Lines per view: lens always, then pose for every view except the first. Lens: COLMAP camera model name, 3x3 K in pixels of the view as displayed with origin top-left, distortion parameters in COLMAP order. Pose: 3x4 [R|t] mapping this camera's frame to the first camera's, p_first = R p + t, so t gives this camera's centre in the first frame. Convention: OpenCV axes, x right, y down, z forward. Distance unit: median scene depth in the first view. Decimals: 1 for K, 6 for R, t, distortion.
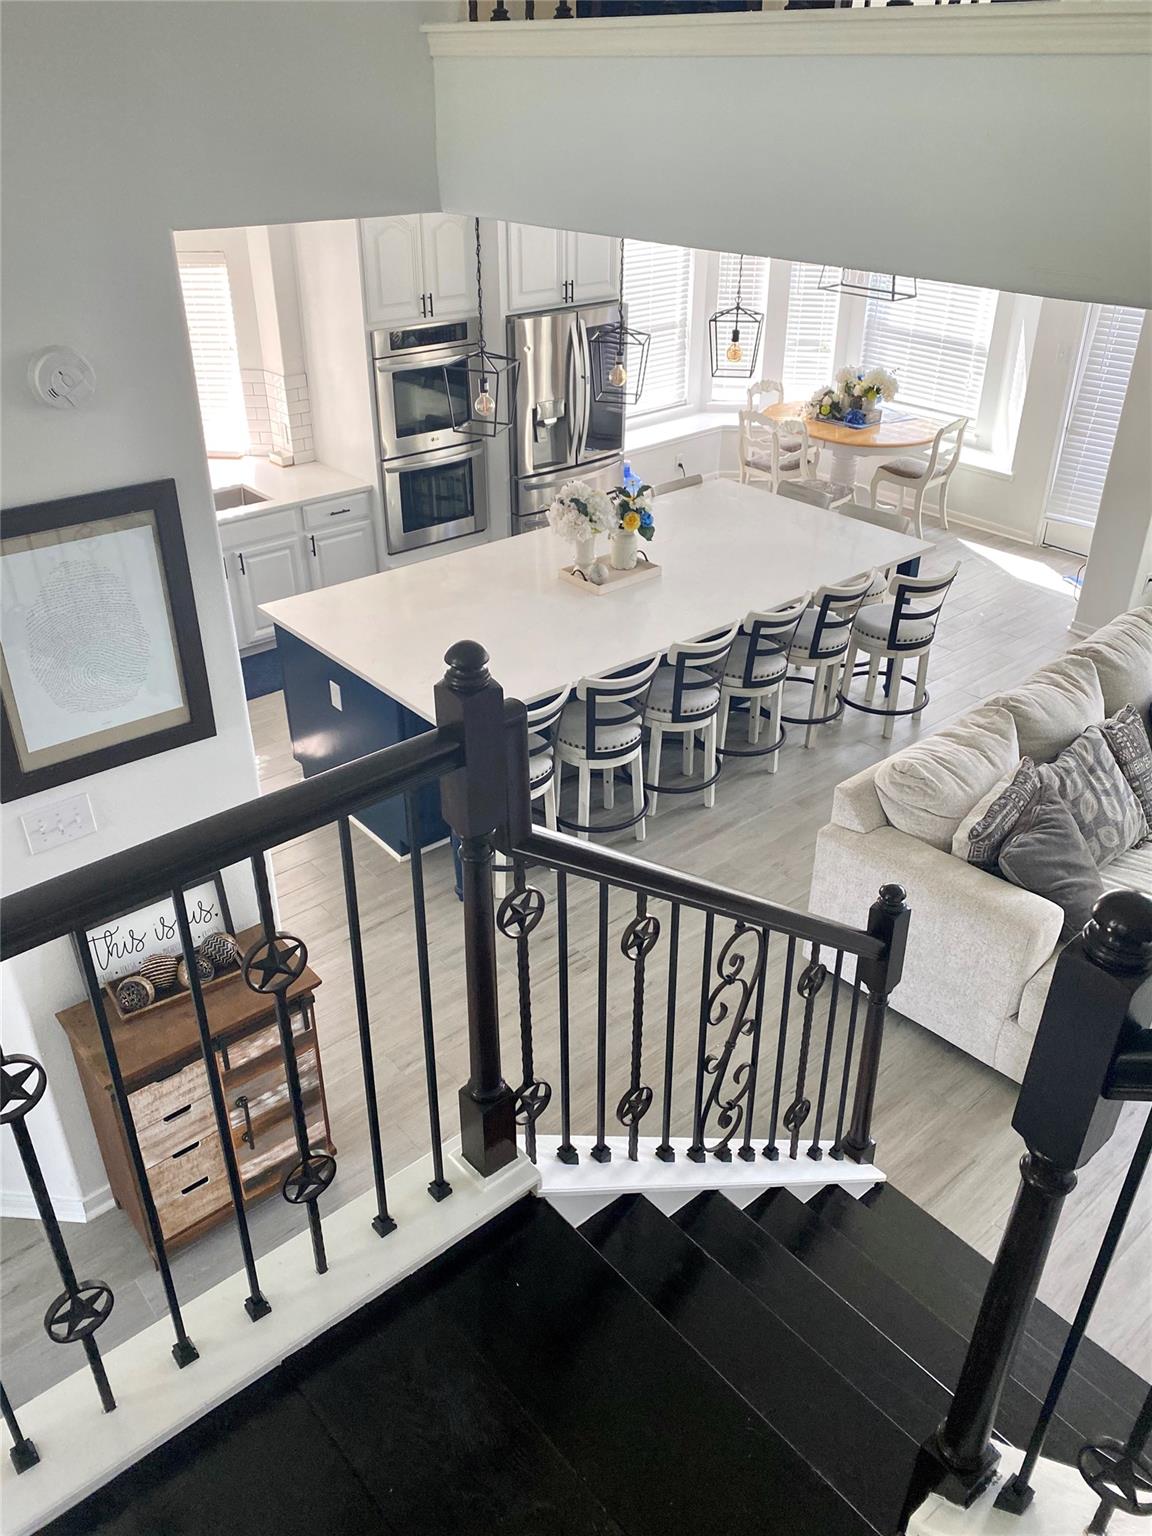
lens RADIAL K [[1180.3, 0, 578.2], [0, 1180.3, 768.5], [0, 0, 1]] dist [0.064650, -0.175191]
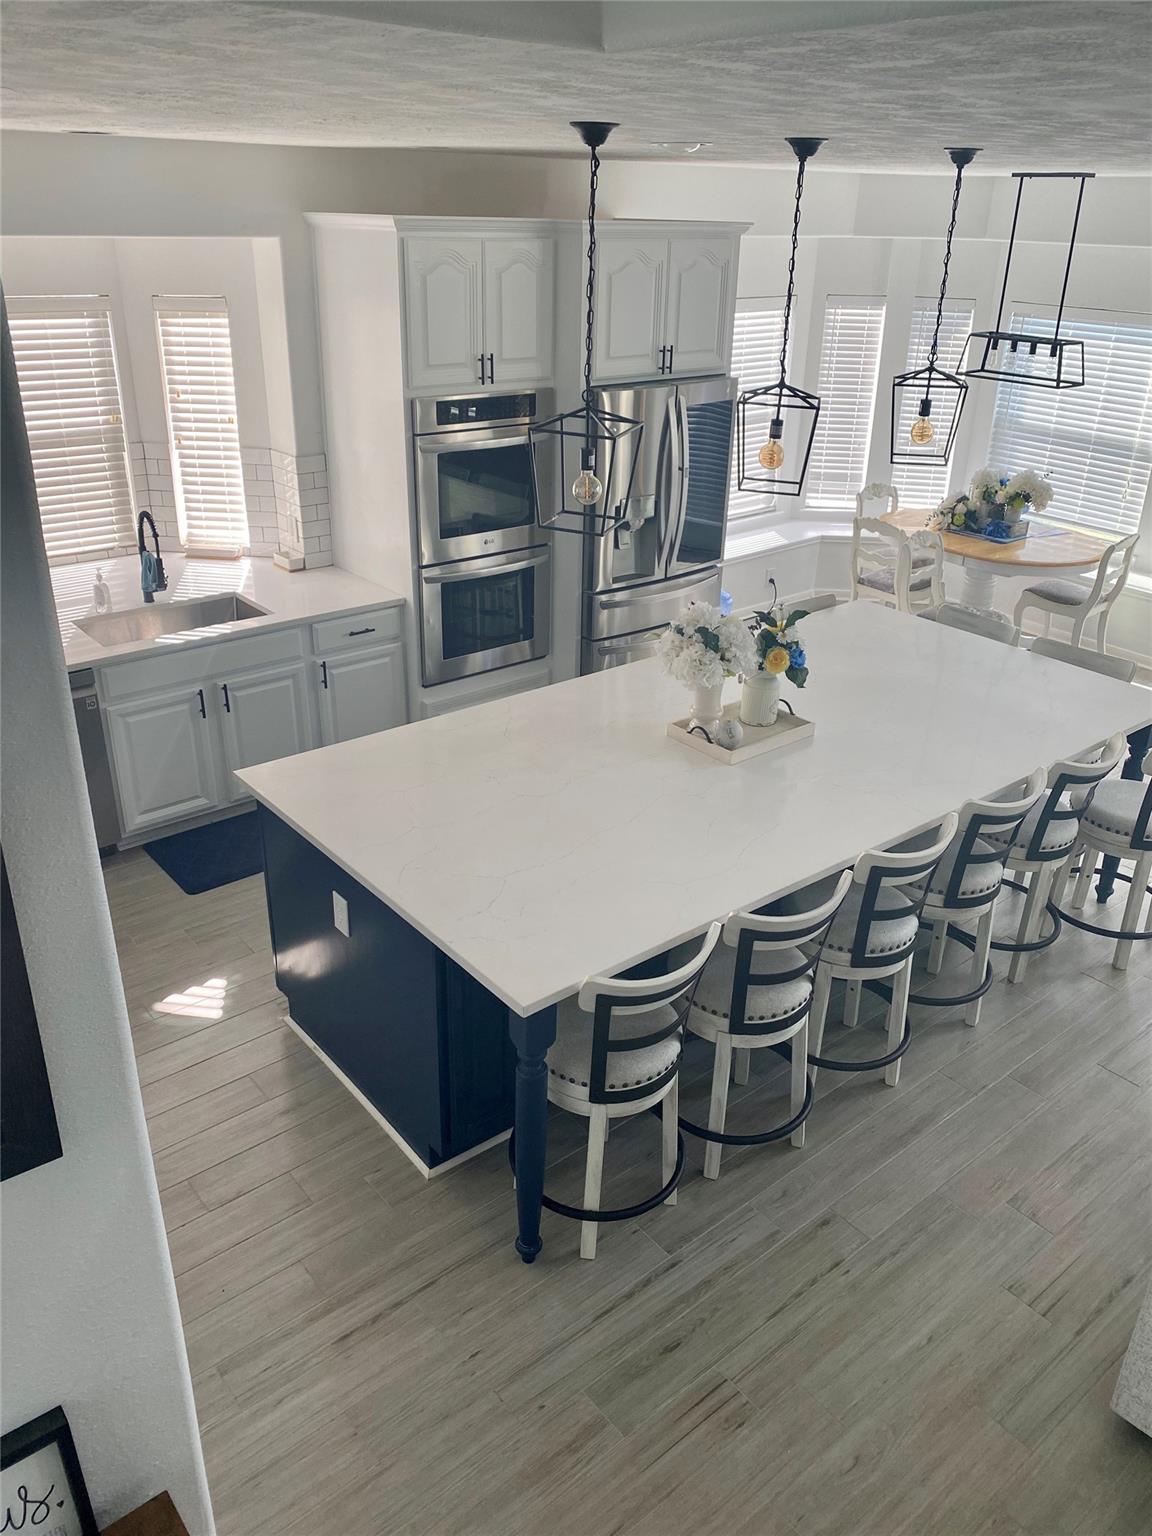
lens RADIAL K [[1180.3, 0, 578.2], [0, 1180.3, 768.5], [0, 0, 1]] dist [0.064650, -0.175191]
pose [[0.999579, 0.026584, -0.011613, -0.050788], [-0.027518, 0.995611, -0.089450, -0.065150], [0.009184, 0.089732, 0.995924, 0.253675]]
